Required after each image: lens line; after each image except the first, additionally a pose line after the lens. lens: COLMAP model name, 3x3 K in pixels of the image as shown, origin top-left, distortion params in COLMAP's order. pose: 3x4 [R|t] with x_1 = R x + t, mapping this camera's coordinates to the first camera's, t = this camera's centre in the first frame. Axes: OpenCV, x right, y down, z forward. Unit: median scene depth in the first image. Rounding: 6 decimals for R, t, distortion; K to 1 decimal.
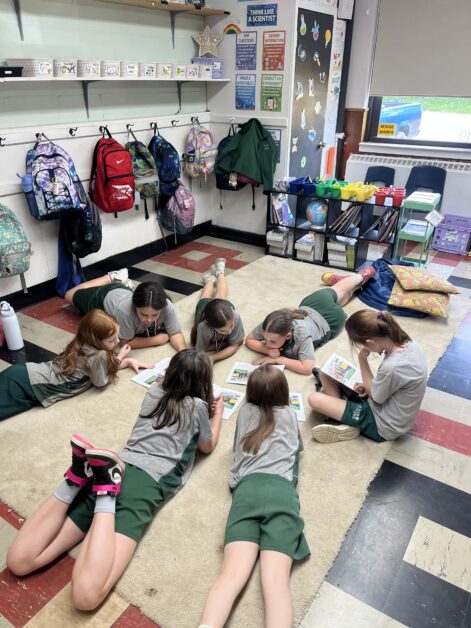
lens RADIAL K [[477.5, 0, 230.6], [0, 477.5, 319.3], [0, 0, 1]] dist [0.074419, -0.102658]
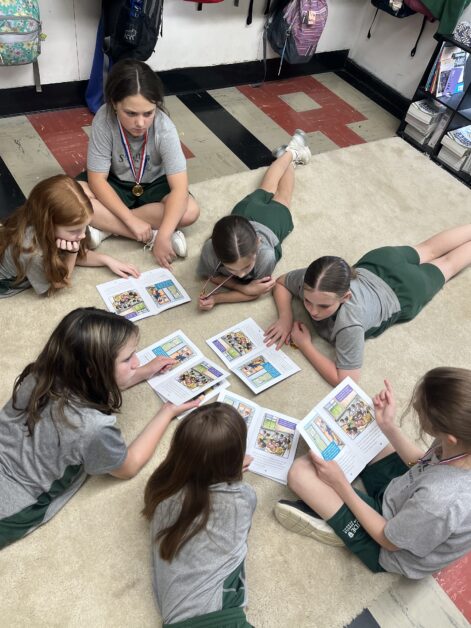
lens RADIAL K [[477.5, 0, 240.0], [0, 477.5, 313.9], [0, 0, 1]] dist [0.074419, -0.102658]
pose [[0.916871, 0.382739, -0.113392, 0.046357], [-0.316528, 0.870153, 0.377683, -0.106313], [0.243223, -0.310395, 0.918965, 0.245790]]
